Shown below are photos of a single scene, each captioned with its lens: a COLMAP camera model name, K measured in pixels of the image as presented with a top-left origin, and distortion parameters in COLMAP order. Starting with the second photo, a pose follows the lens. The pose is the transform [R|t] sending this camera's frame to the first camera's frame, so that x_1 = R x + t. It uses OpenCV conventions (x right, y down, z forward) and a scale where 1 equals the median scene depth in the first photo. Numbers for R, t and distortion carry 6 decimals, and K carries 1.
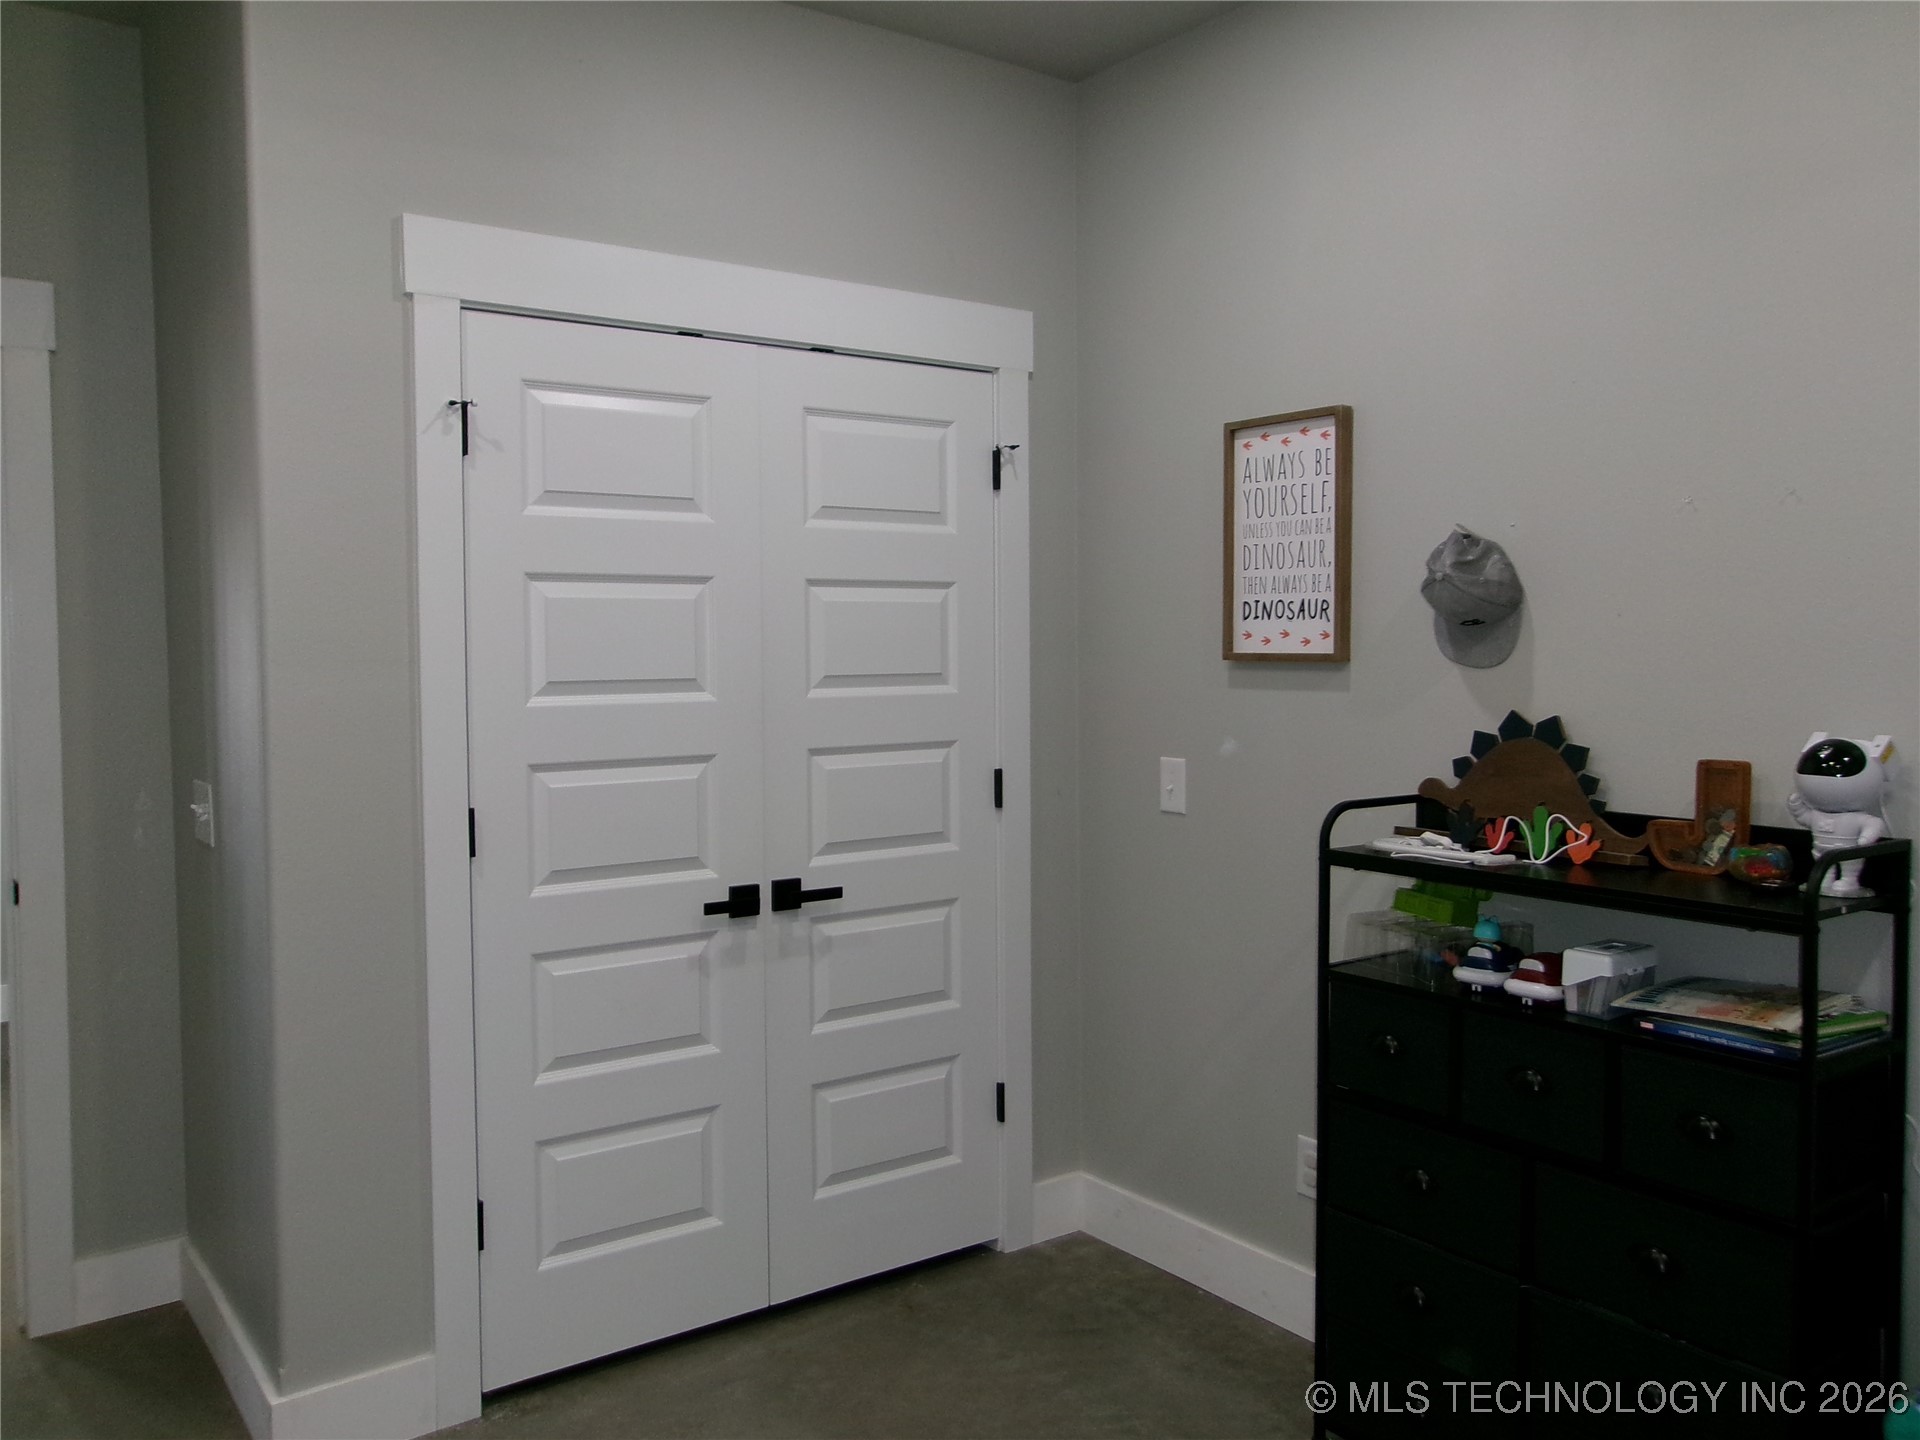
lens RADIAL K [[1527.8, 0, 948.4], [0, 1527.8, 715.6], [0, 0, 1]] dist [0.002733, 0.042451]
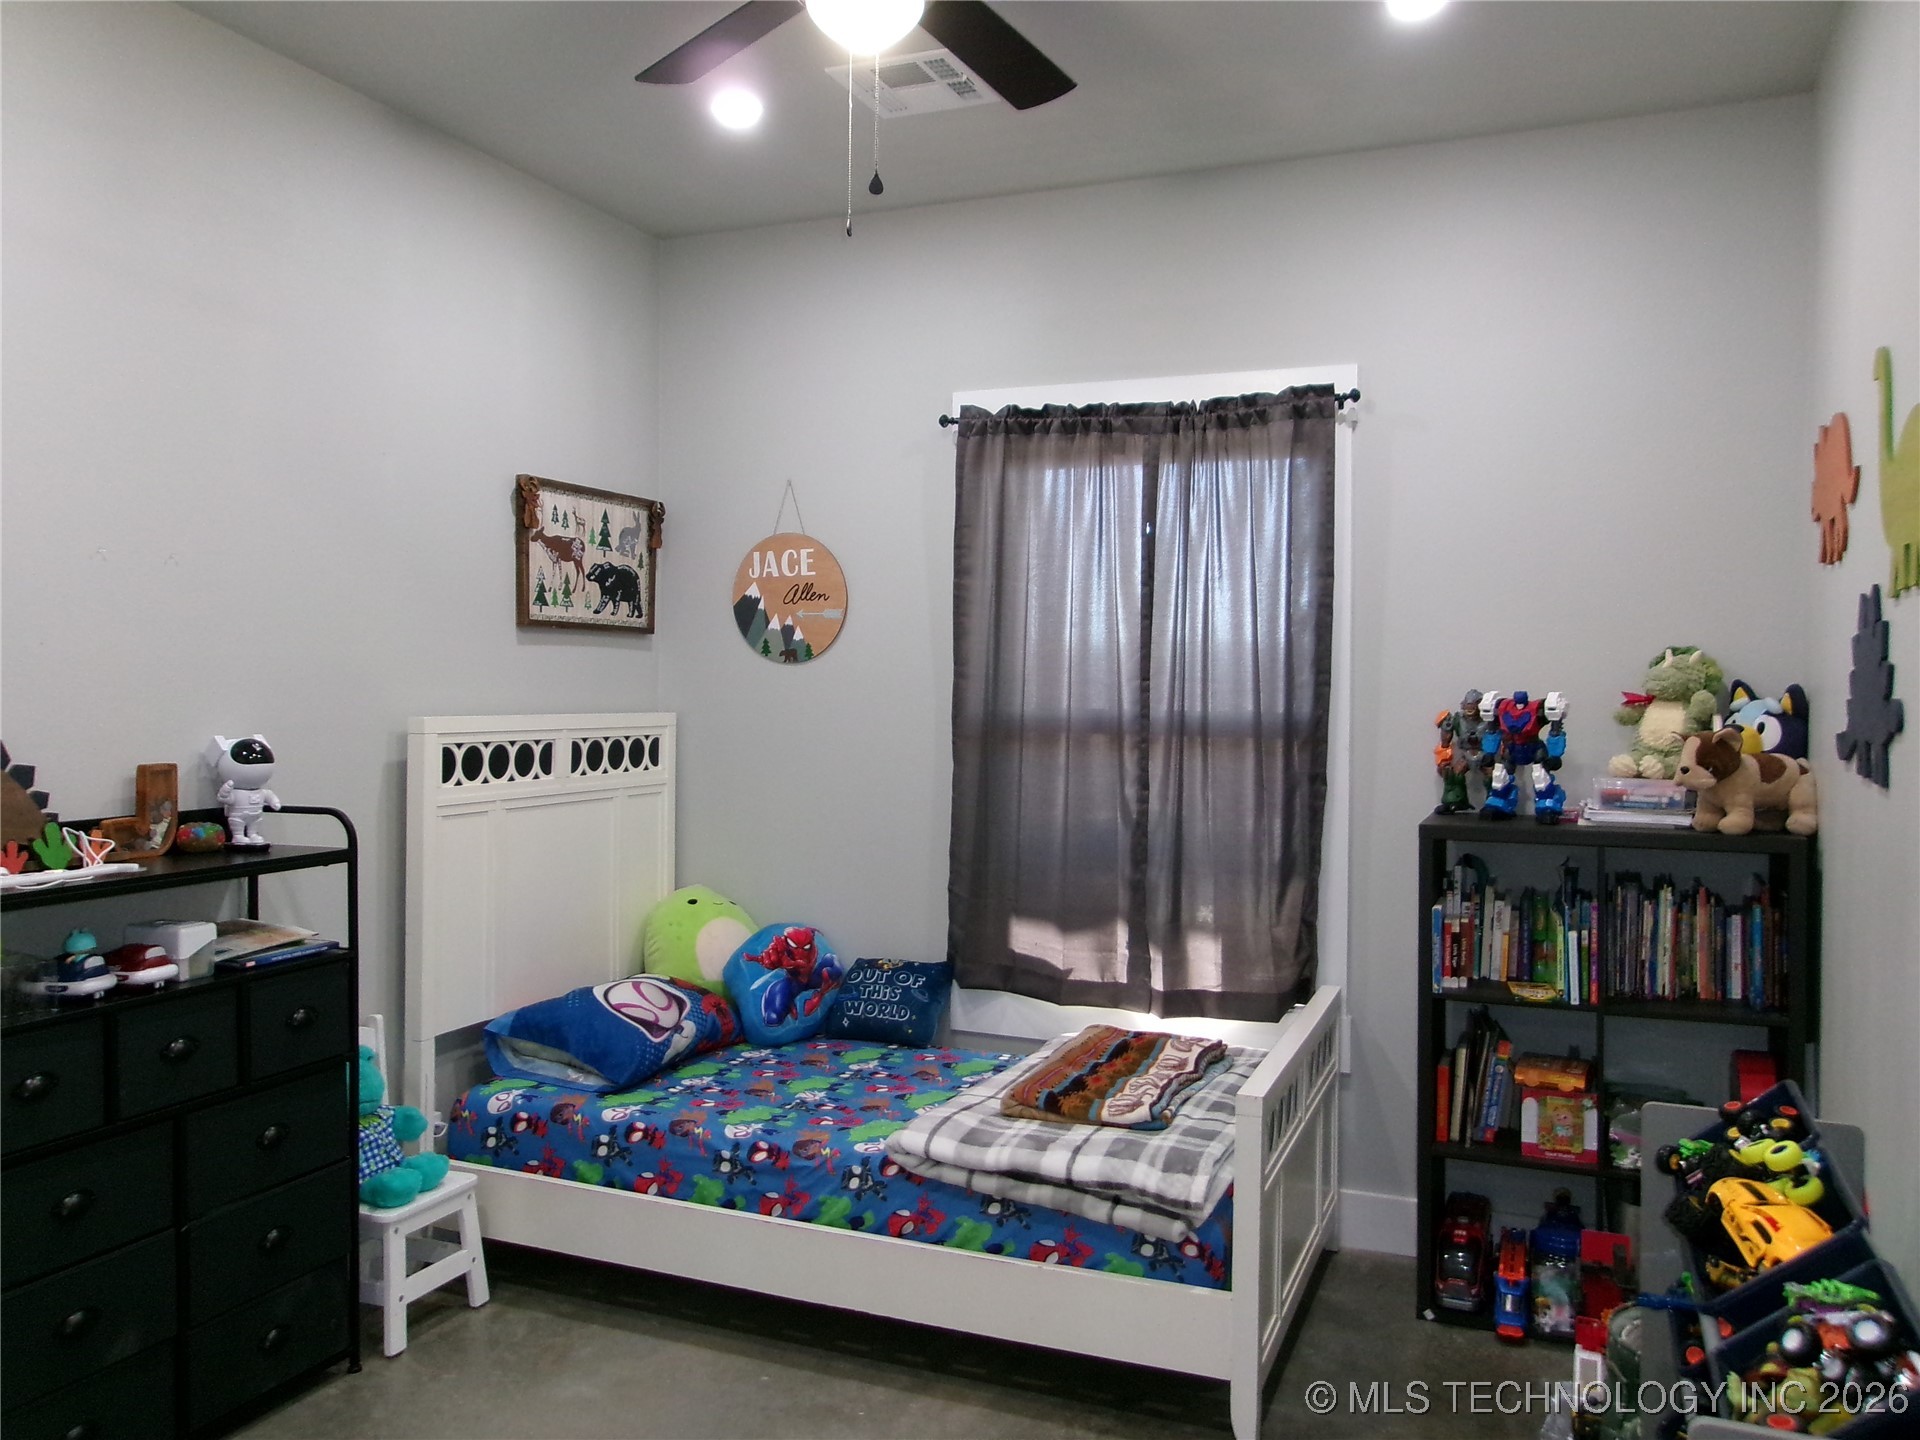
lens RADIAL K [[1527.8, 0, 959.1], [0, 1527.8, 719.3], [0, 0, 1]] dist [0.002733, 0.042451]
pose [[-0.523538, -0.023494, 0.851678, -0.838155], [0.031970, 0.998374, 0.047194, -0.041838], [-0.851402, 0.051936, -0.521936, 1.006718]]
